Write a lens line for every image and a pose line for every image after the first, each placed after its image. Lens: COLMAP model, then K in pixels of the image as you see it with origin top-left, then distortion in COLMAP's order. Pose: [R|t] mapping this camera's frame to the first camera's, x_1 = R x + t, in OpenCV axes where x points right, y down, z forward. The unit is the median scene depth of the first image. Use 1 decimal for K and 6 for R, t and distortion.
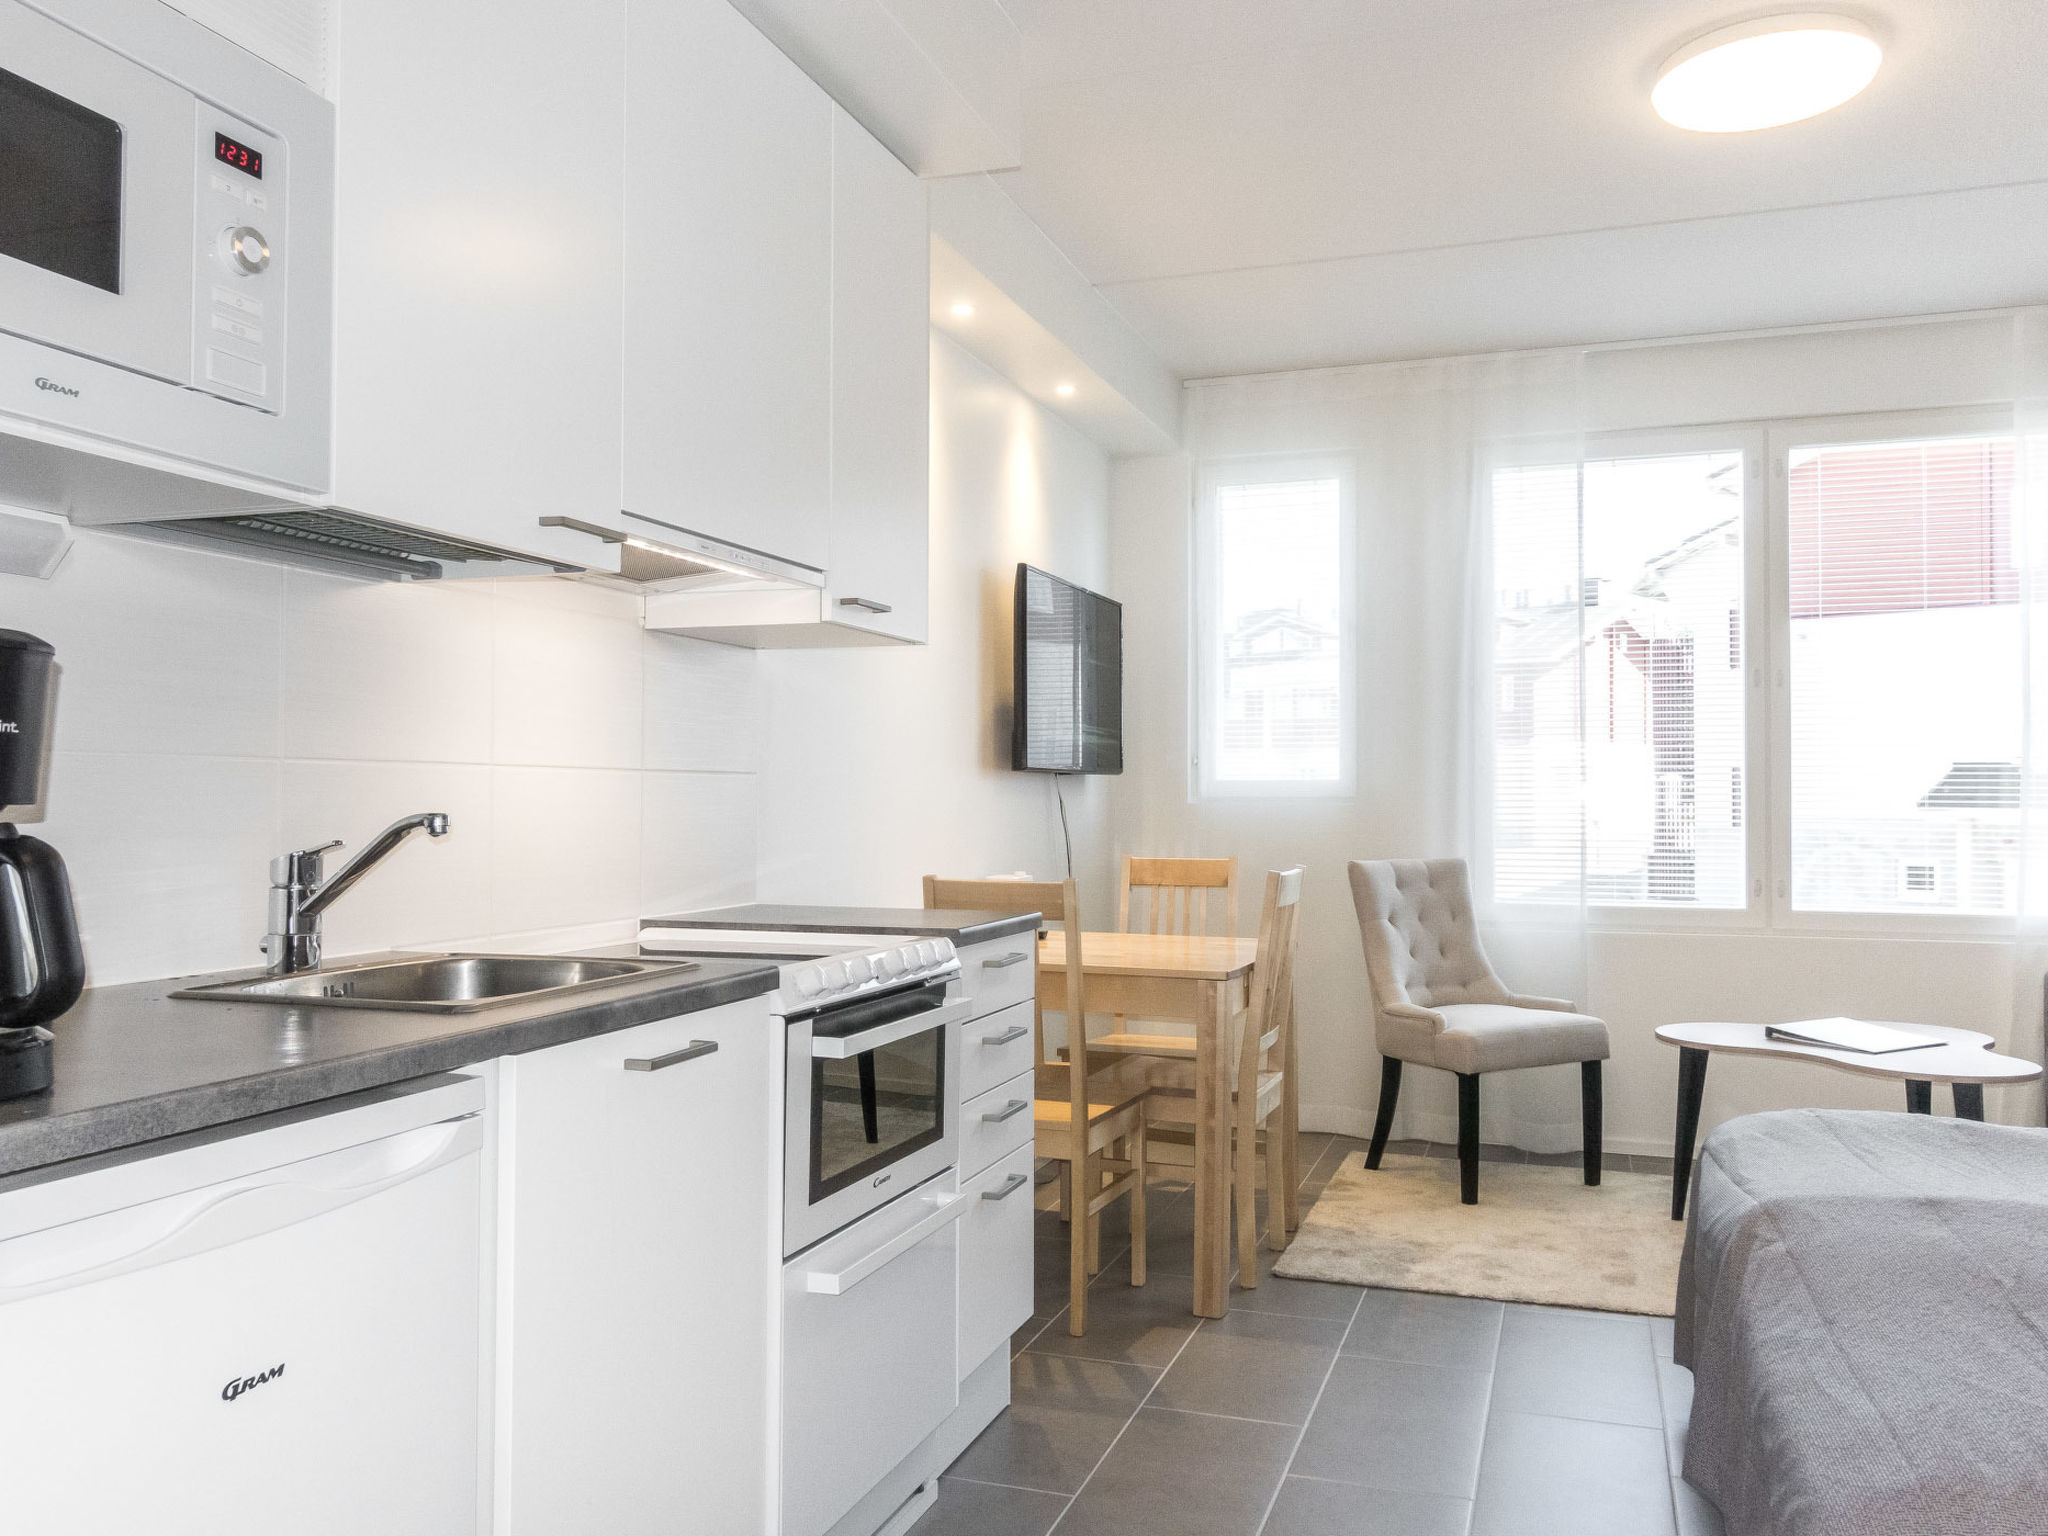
lens RADIAL K [[1589.7, 0, 1024.0], [0, 1589.7, 768.0], [0, 0, 1]] dist [0.006173, -0.001268]
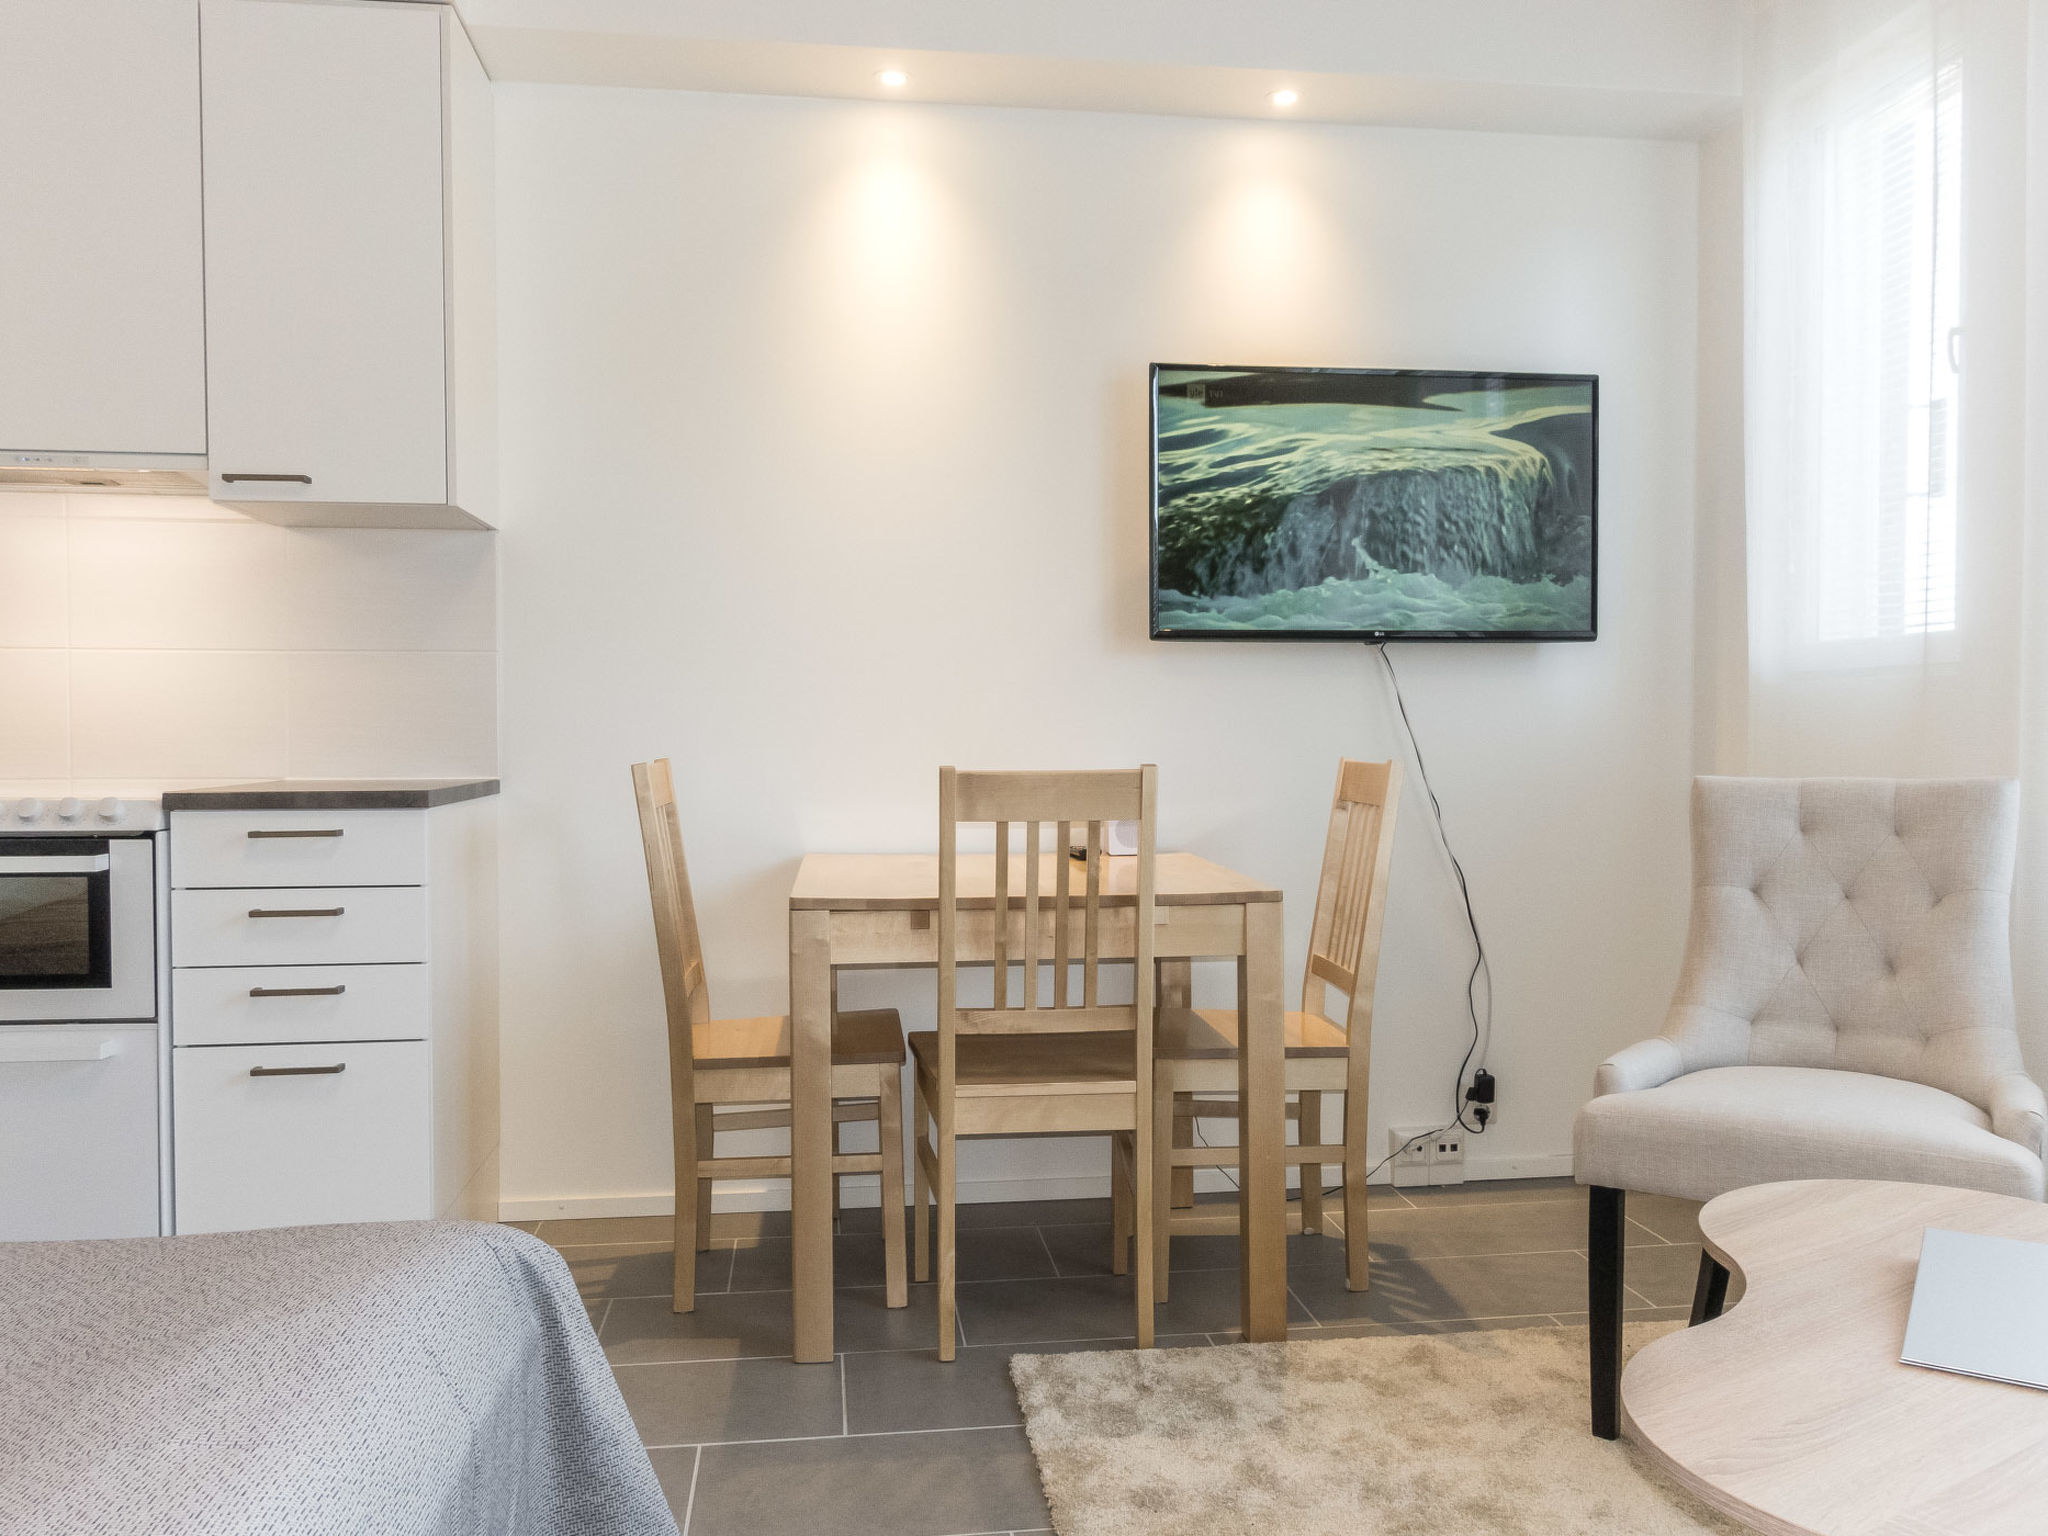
lens RADIAL K [[1601.1, 0, 1024.0], [0, 1601.1, 768.0], [0, 0, 1]] dist [0.001568, 0.000690]
pose [[0.450808, 0.022607, -0.892334, 0.705645], [0.019354, 0.999197, 0.035092, 0.039017], [0.892411, -0.033090, 0.450009, 0.655260]]
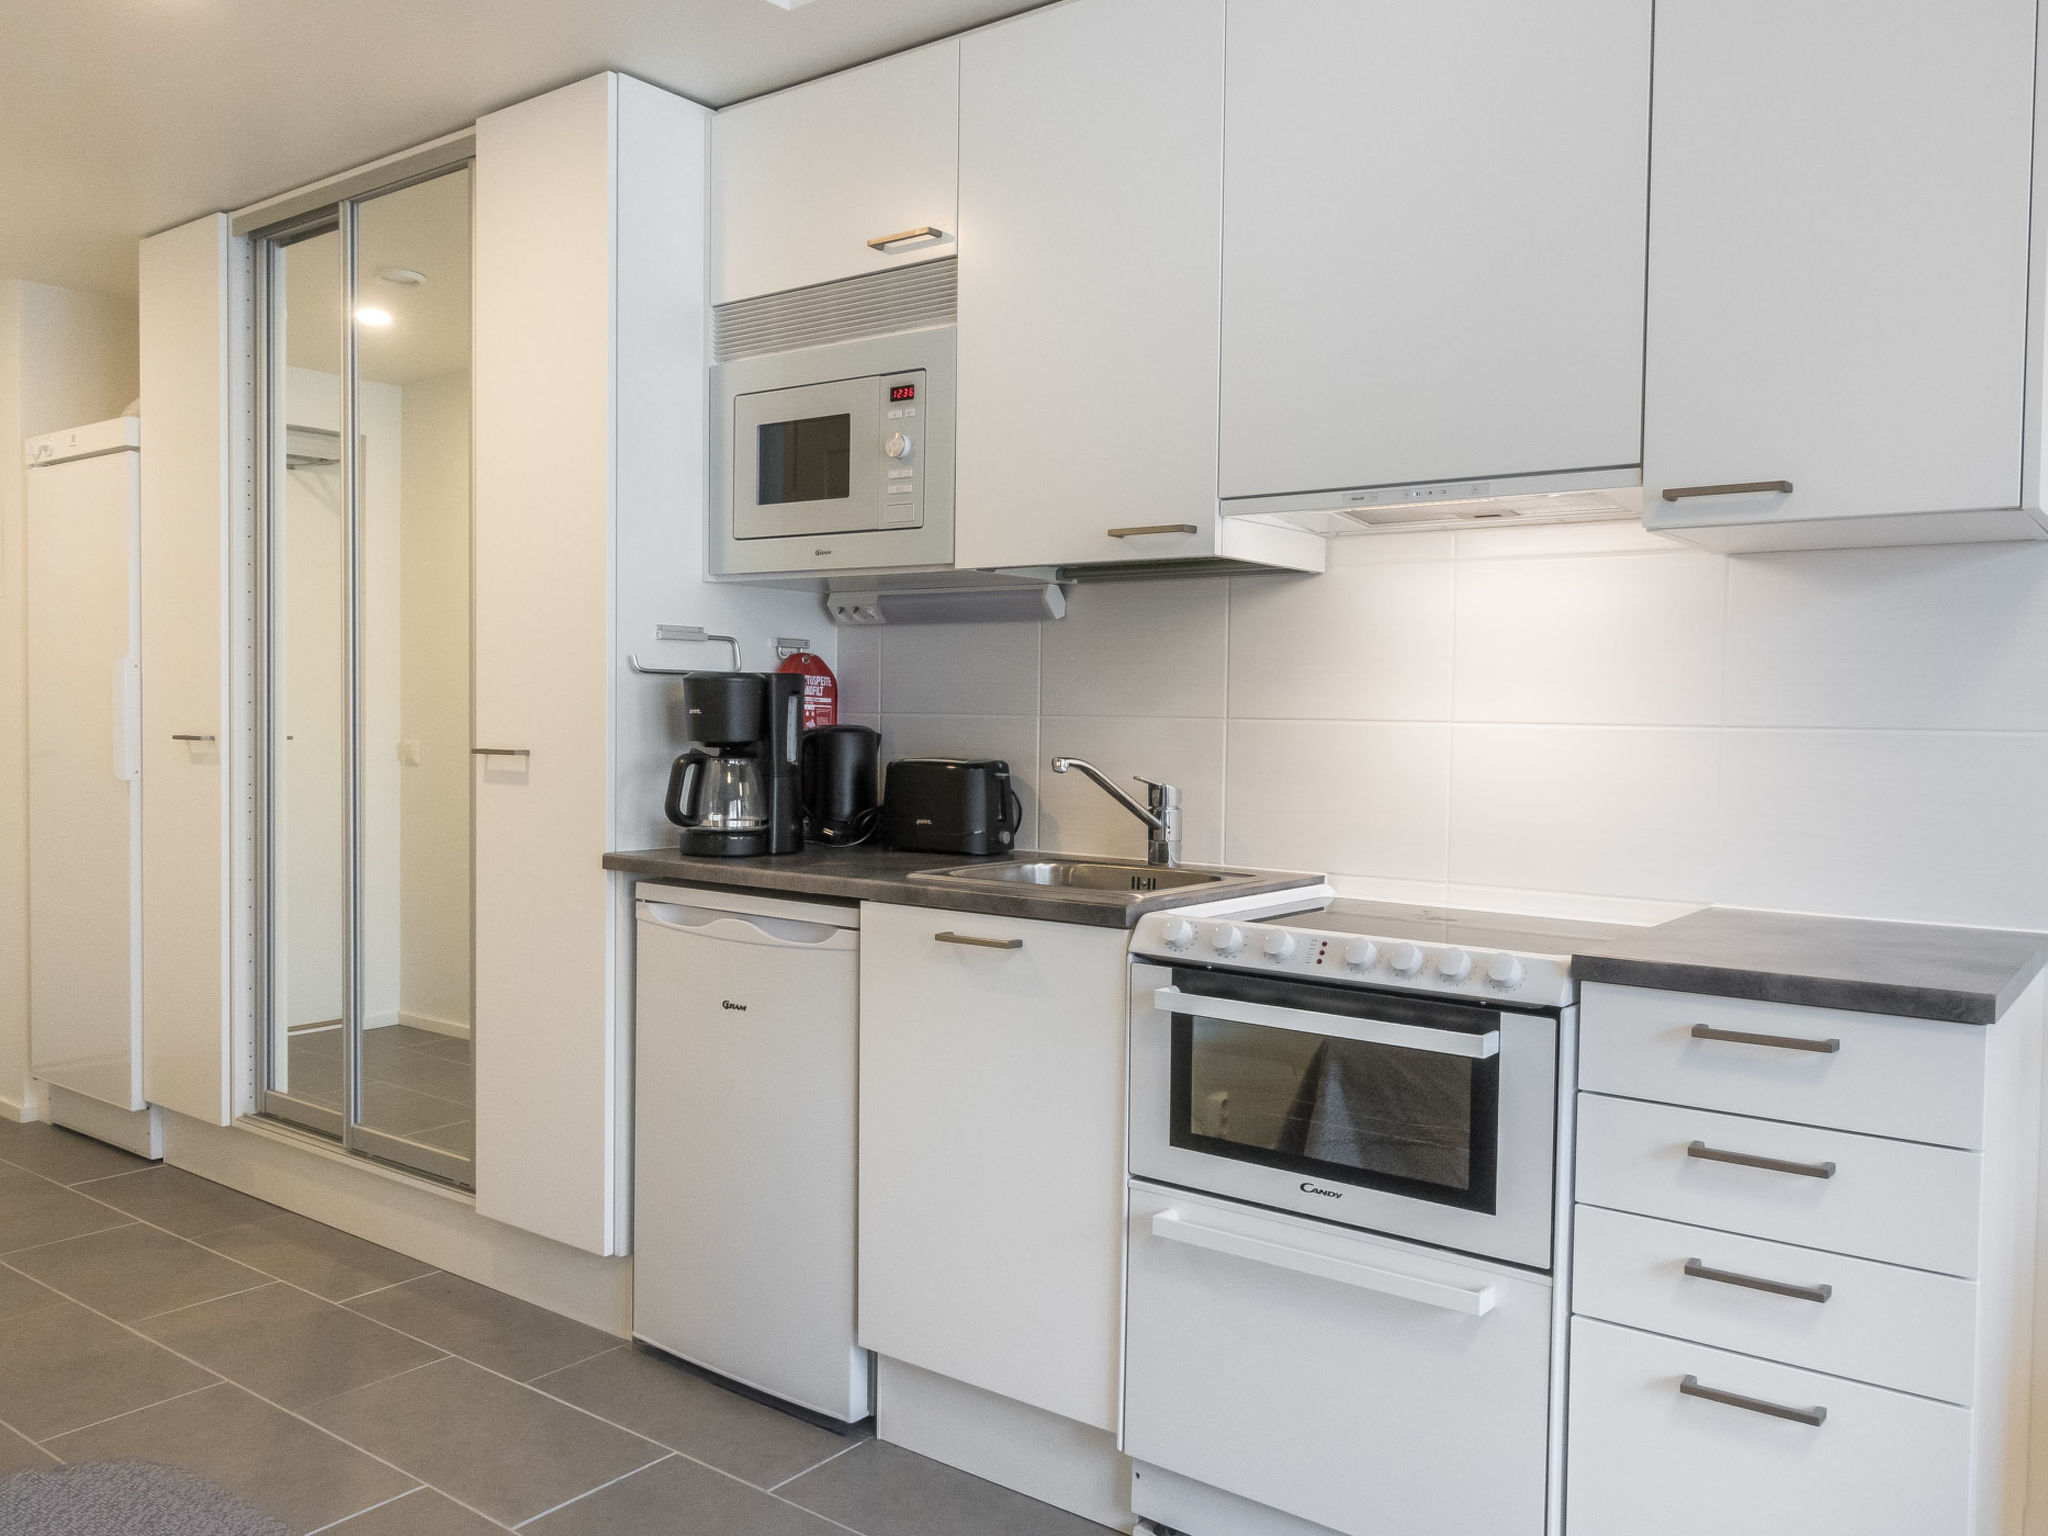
lens RADIAL K [[1589.7, 0, 1024.0], [0, 1589.7, 768.0], [0, 0, 1]] dist [0.006173, -0.001268]
pose [[-0.311680, 0.027546, -0.949788, 0.447689], [0.005294, 0.999615, 0.027254, -0.000640], [0.950172, 0.003466, -0.311706, 0.628445]]
